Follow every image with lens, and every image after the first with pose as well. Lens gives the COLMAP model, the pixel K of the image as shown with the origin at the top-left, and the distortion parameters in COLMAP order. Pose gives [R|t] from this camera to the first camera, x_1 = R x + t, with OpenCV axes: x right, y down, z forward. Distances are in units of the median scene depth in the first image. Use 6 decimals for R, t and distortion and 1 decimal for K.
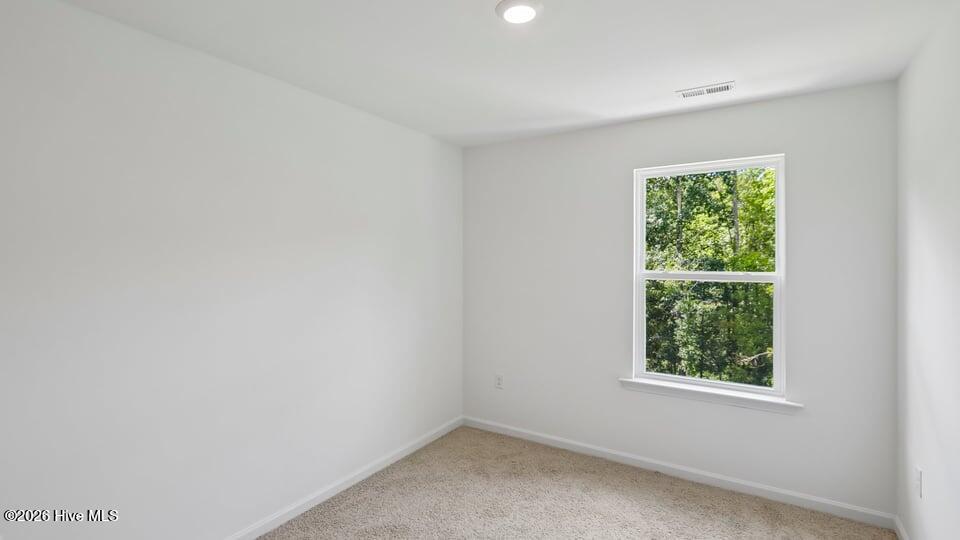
lens RADIAL K [[459.6, 0, 480.0], [0, 459.6, 270.0], [0, 0, 1]] dist [-0.005031, -0.000806]
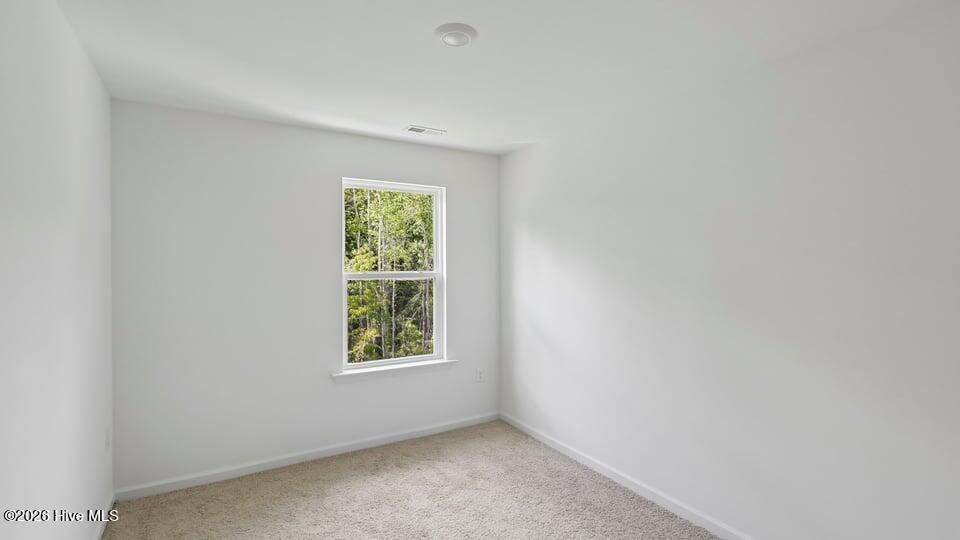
lens RADIAL K [[459.6, 0, 480.0], [0, 459.6, 270.0], [0, 0, 1]] dist [-0.005031, -0.000806]
pose [[0.417071, -0.024223, 0.908551, -0.566628], [0.001035, 0.999657, 0.026177, -0.033633], [-0.908873, -0.009977, 0.416953, 0.294452]]
